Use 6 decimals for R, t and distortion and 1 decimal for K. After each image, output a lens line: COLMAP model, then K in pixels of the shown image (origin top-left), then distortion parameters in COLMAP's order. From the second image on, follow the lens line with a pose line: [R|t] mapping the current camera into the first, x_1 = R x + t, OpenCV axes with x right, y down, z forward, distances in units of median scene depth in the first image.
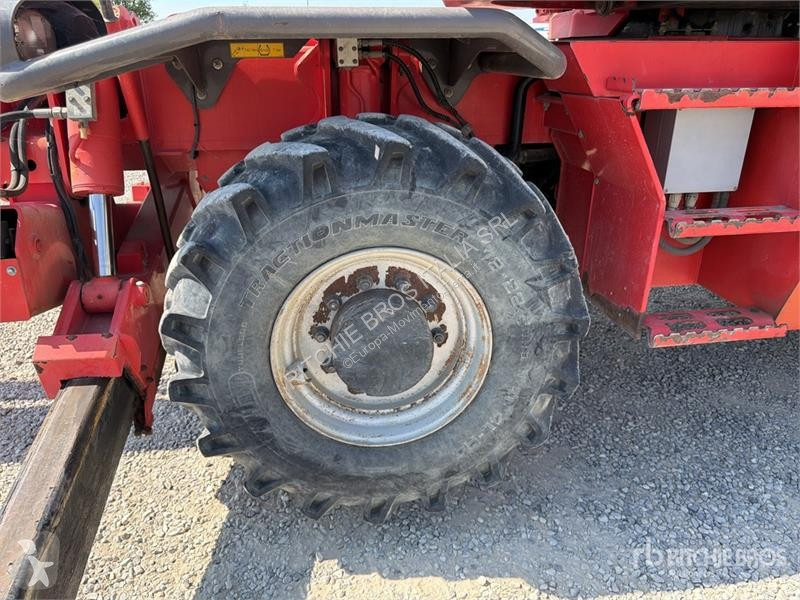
lens RADIAL K [[574.9, 0, 396.6], [0, 574.9, 302.9], [0, 0, 1]] dist [0.113023, -0.209377]
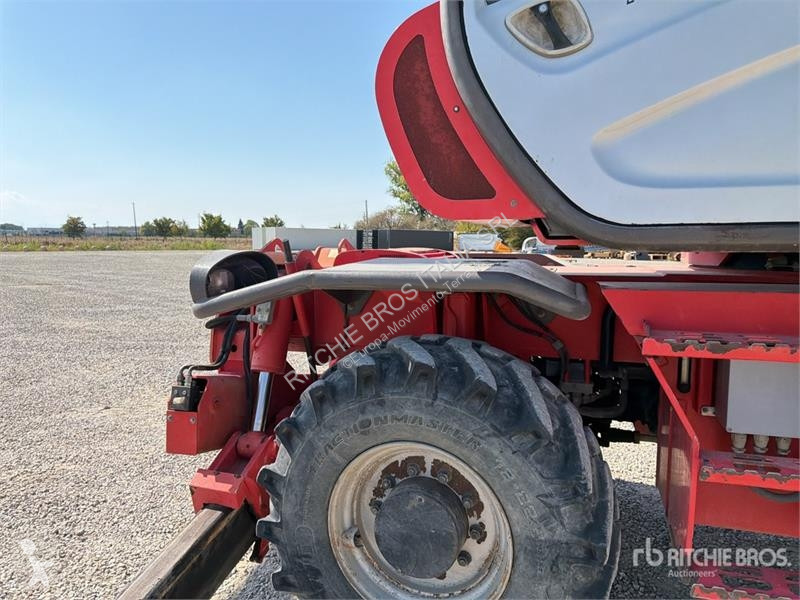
lens RADIAL K [[574.9, 0, 396.6], [0, 574.9, 302.9], [0, 0, 1]] dist [0.113023, -0.209377]
pose [[0.890611, 0.050118, -0.451995, 0.449926], [-0.173561, 0.956136, -0.235967, -0.077559], [0.420343, 0.288604, 0.860244, -0.150526]]
